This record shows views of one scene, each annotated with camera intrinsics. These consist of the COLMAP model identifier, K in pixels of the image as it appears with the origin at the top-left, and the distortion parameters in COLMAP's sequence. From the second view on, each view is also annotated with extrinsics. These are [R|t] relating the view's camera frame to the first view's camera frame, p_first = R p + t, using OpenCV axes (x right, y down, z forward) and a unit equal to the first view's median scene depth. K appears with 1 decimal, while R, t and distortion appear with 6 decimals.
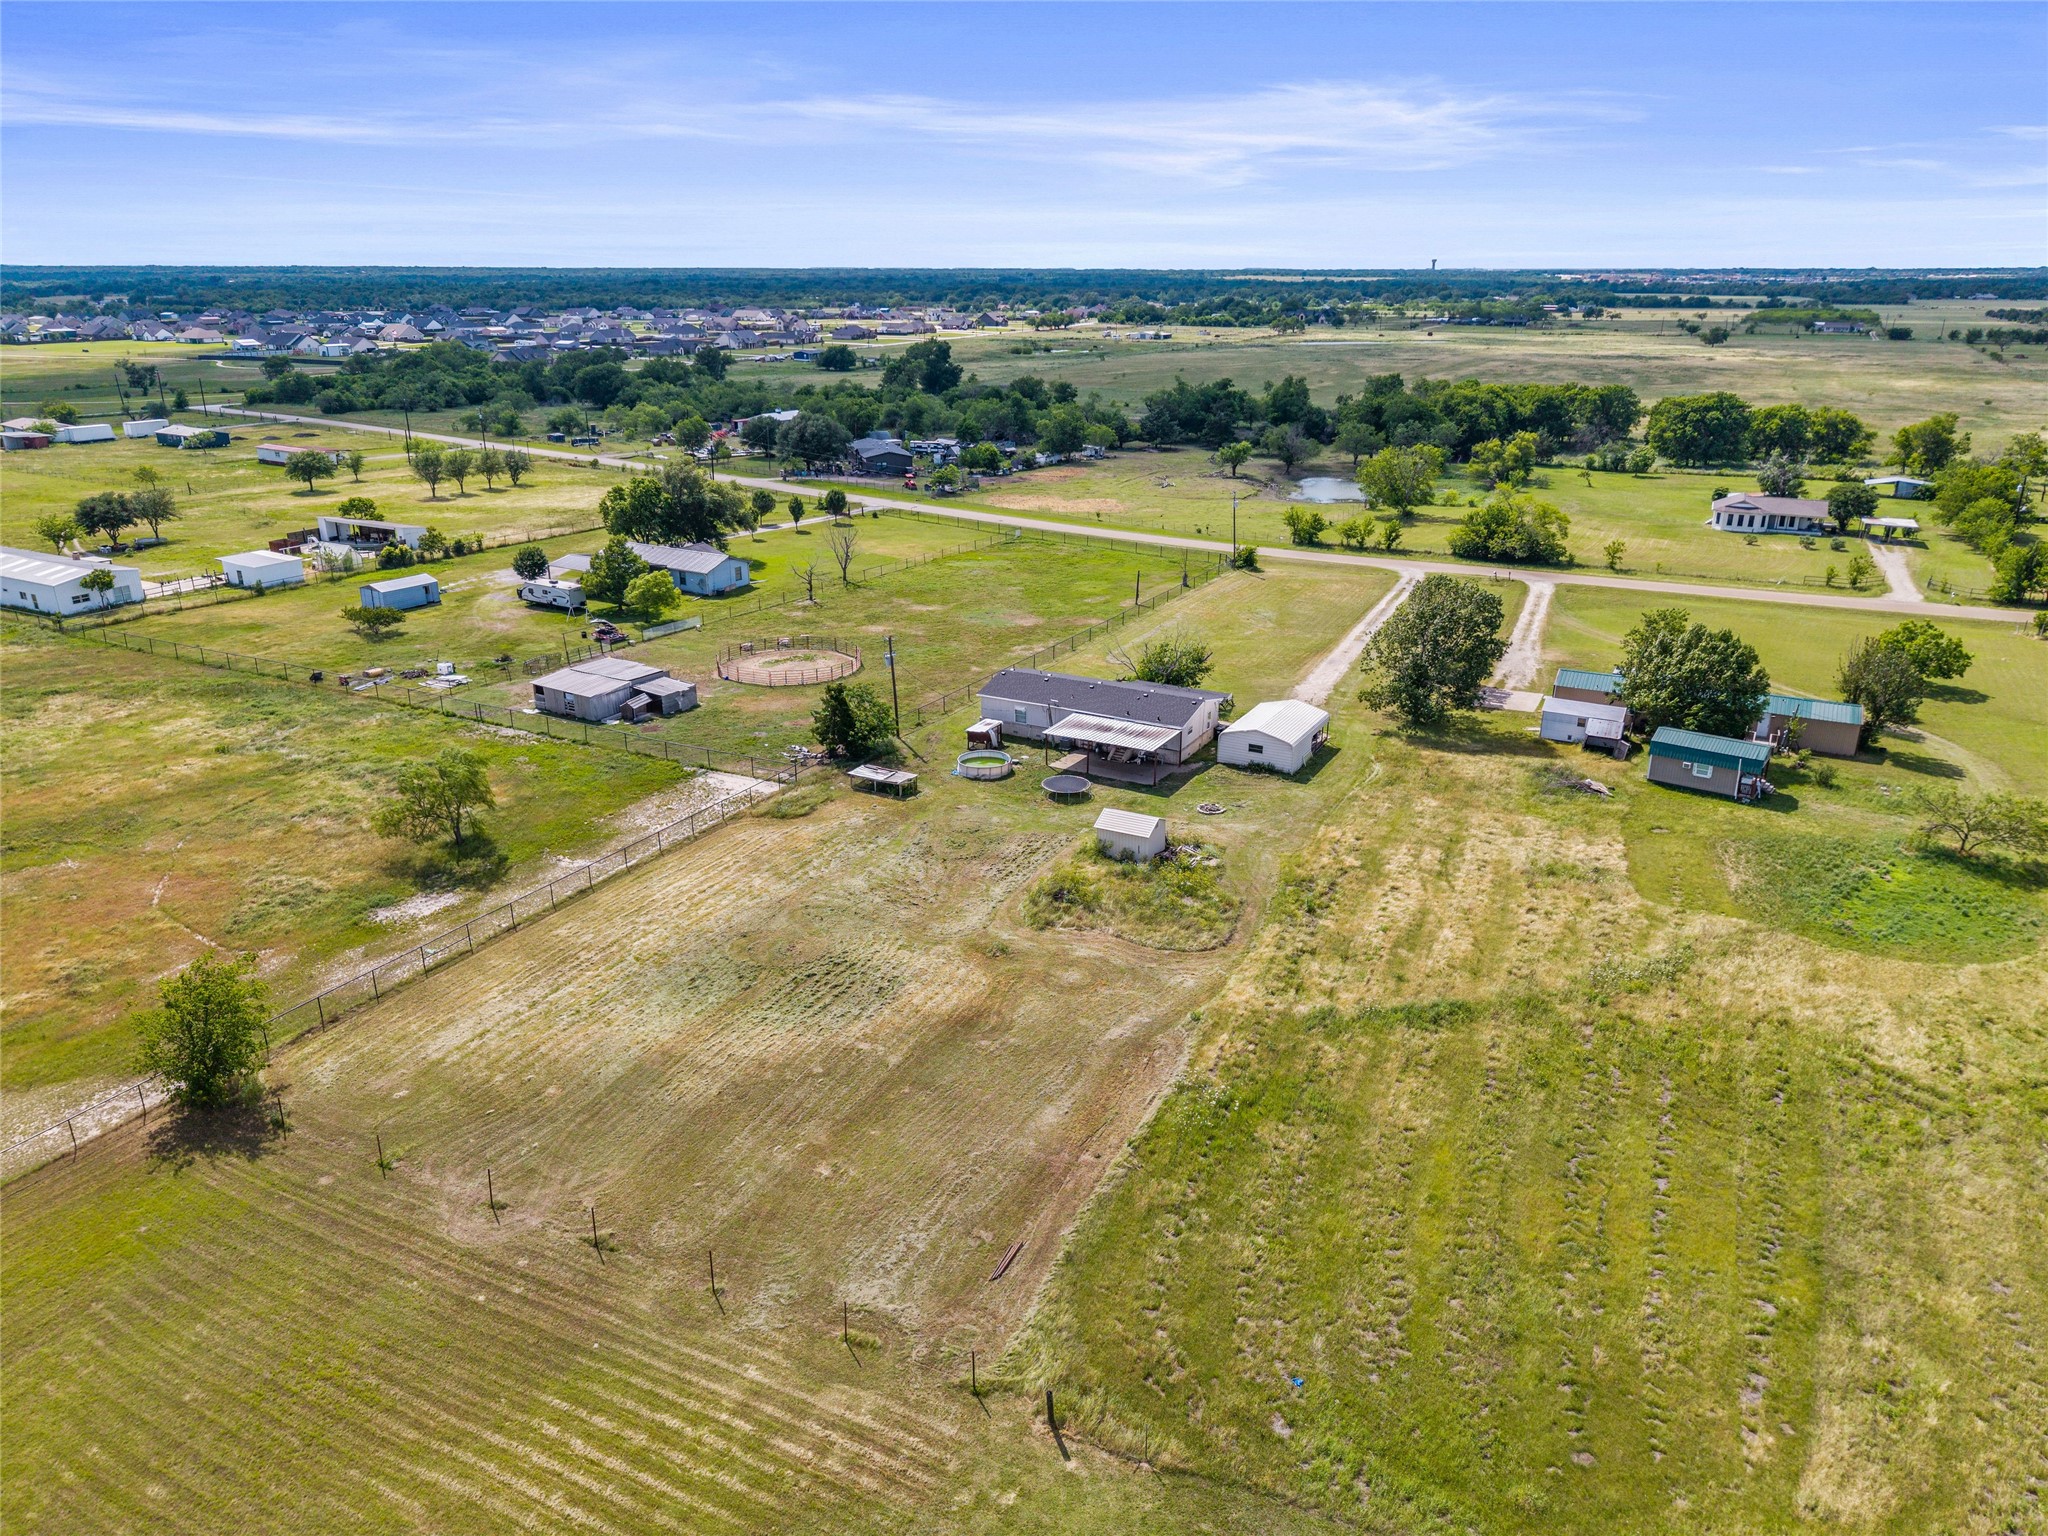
lens RADIAL K [[1365.3, 0, 1015.2], [0, 1365.3, 762.3], [0, 0, 1]] dist [0.036522, -0.045886]
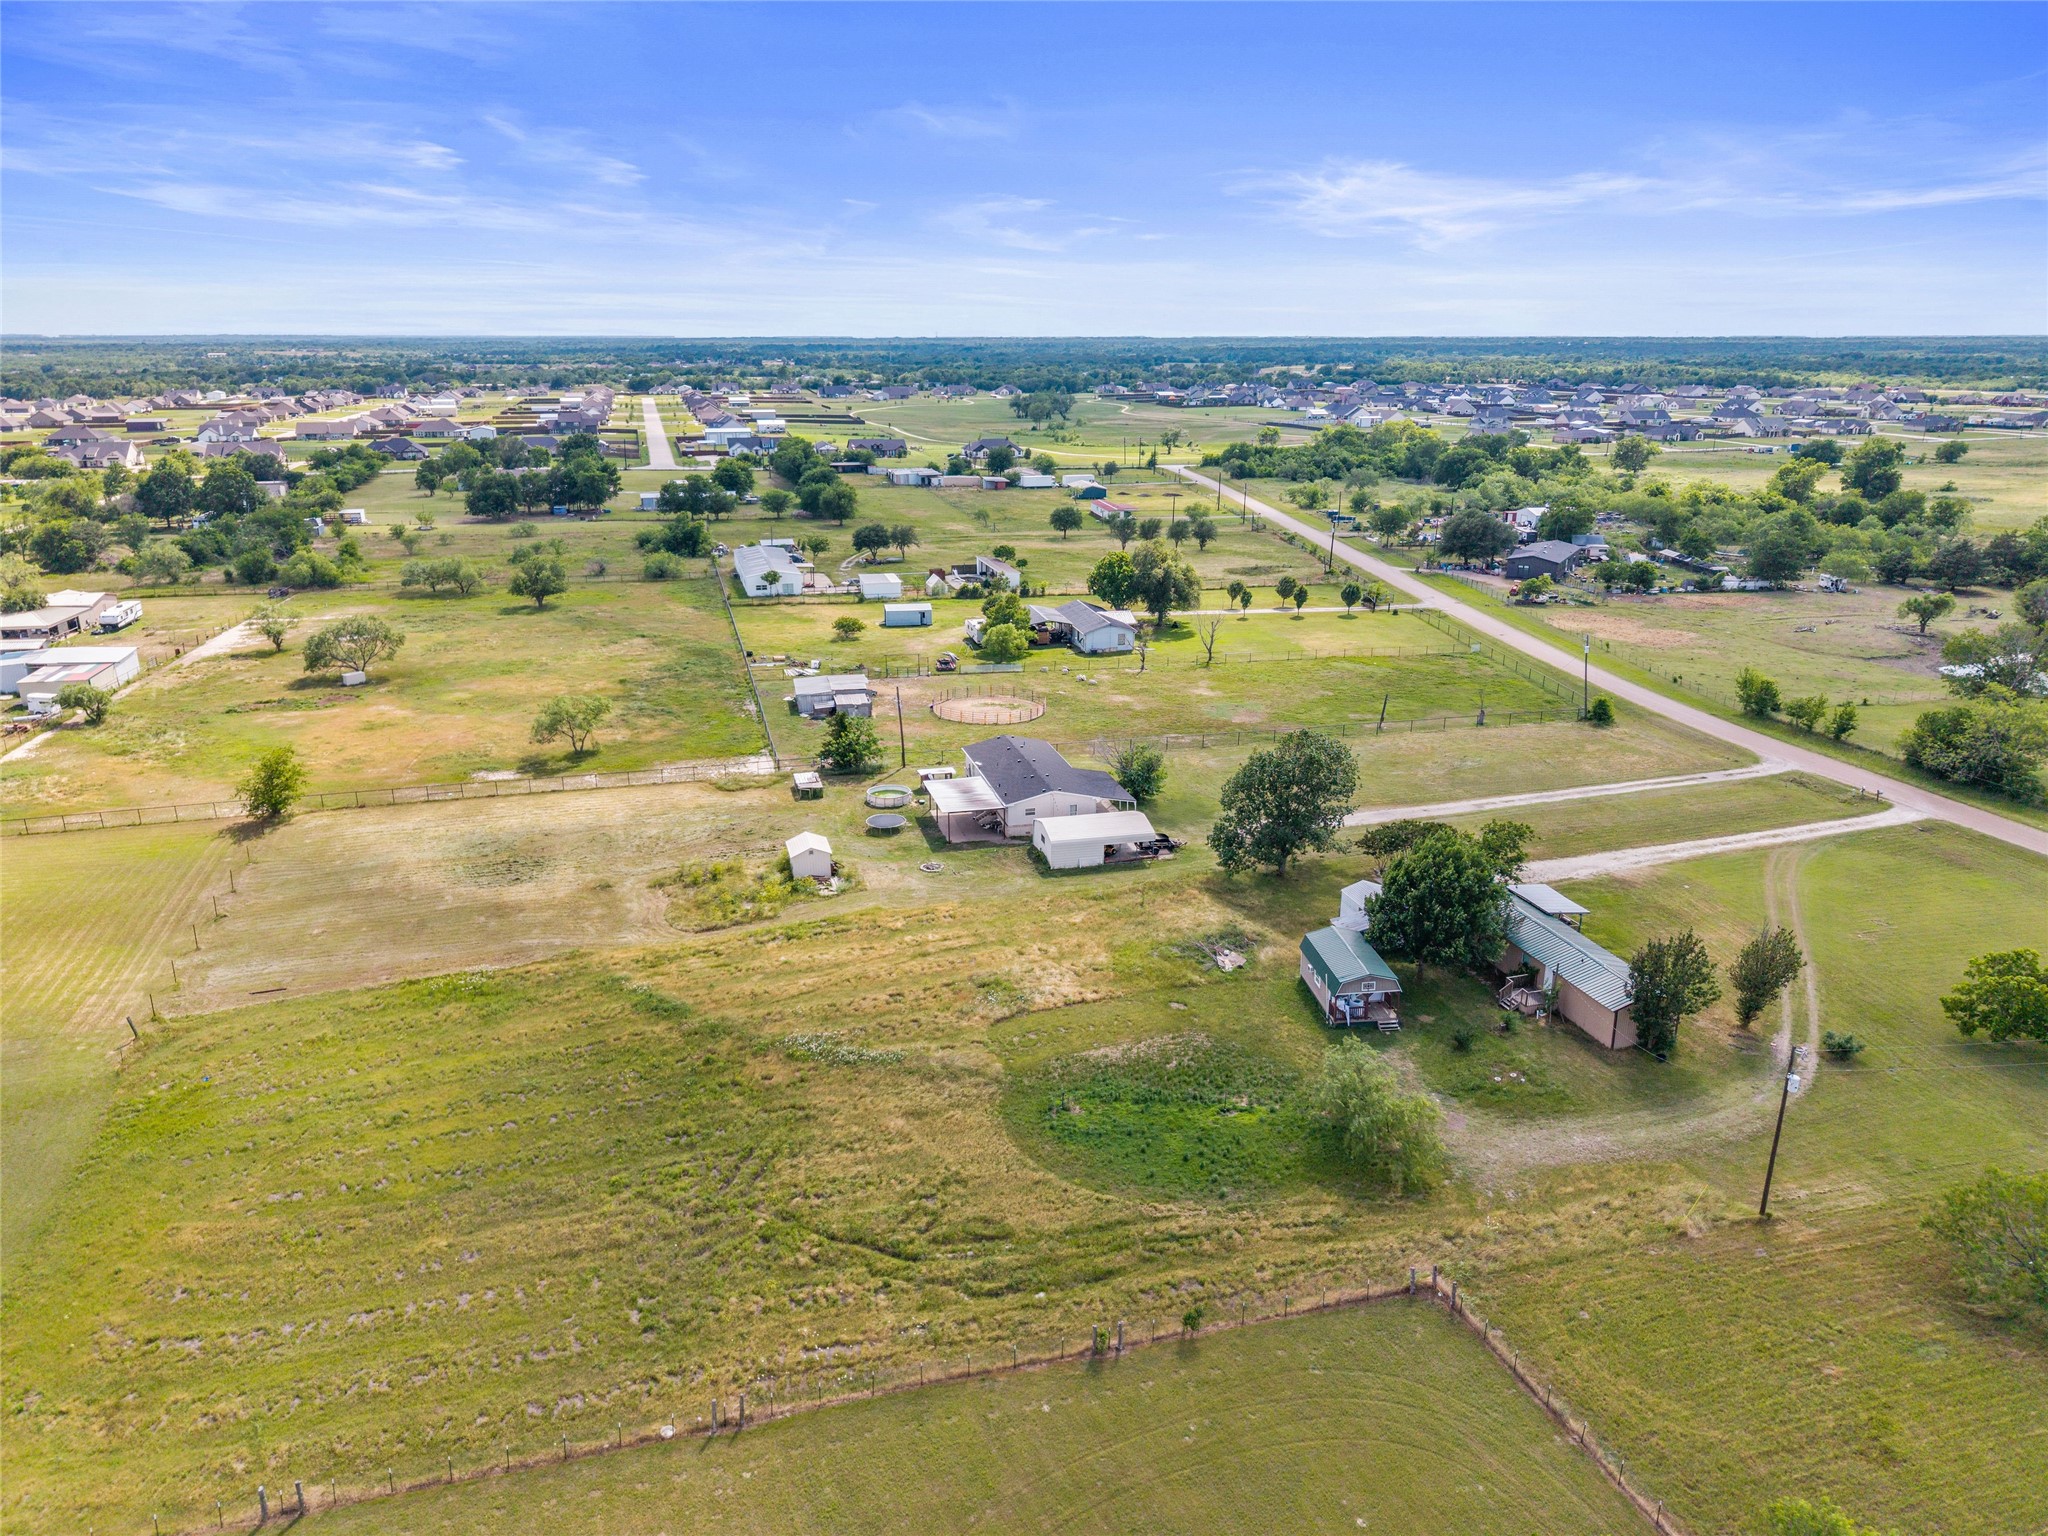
lens RADIAL K [[1365.3, 0, 1015.2], [0, 1365.3, 762.3], [0, 0, 1]] dist [0.036522, -0.045886]
pose [[0.684037, 0.215332, -0.696940, 0.953770], [-0.247592, 0.967254, 0.055842, -0.131525], [0.686143, 0.134359, 0.714952, 0.196001]]
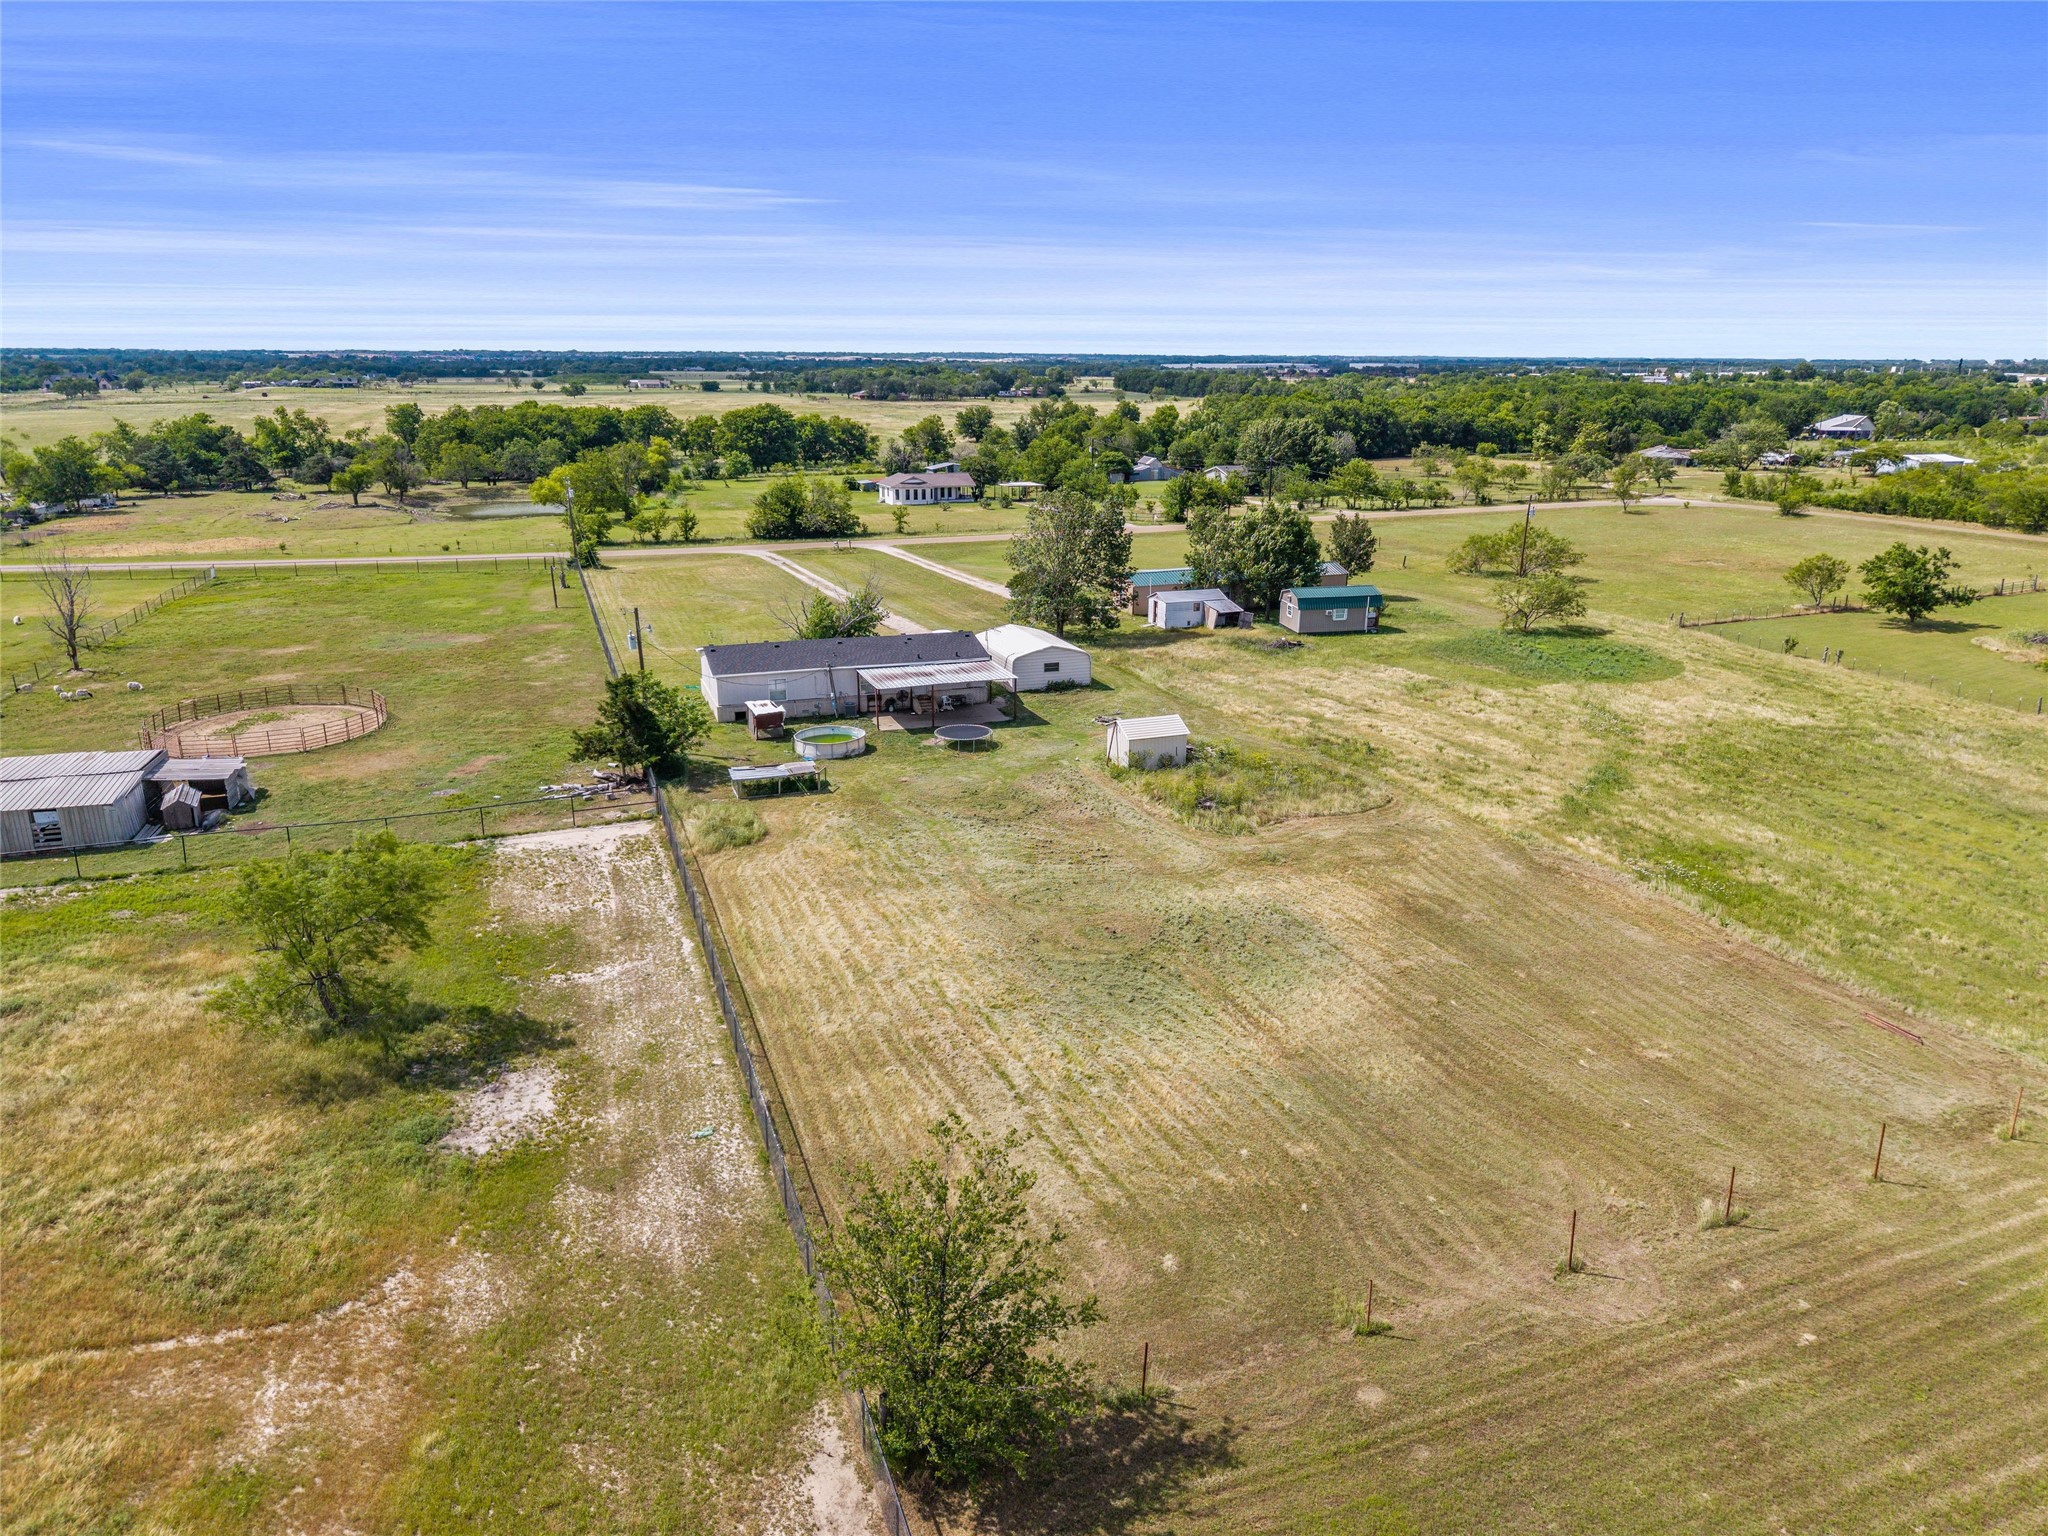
lens RADIAL K [[1365.3, 0, 1015.2], [0, 1365.3, 762.3], [0, 0, 1]] dist [0.036522, -0.045886]
pose [[0.663099, -0.207955, 0.719065, -0.540912], [0.248071, 0.967398, 0.051010, -0.000913], [-0.706229, 0.144554, 0.693069, 0.396852]]
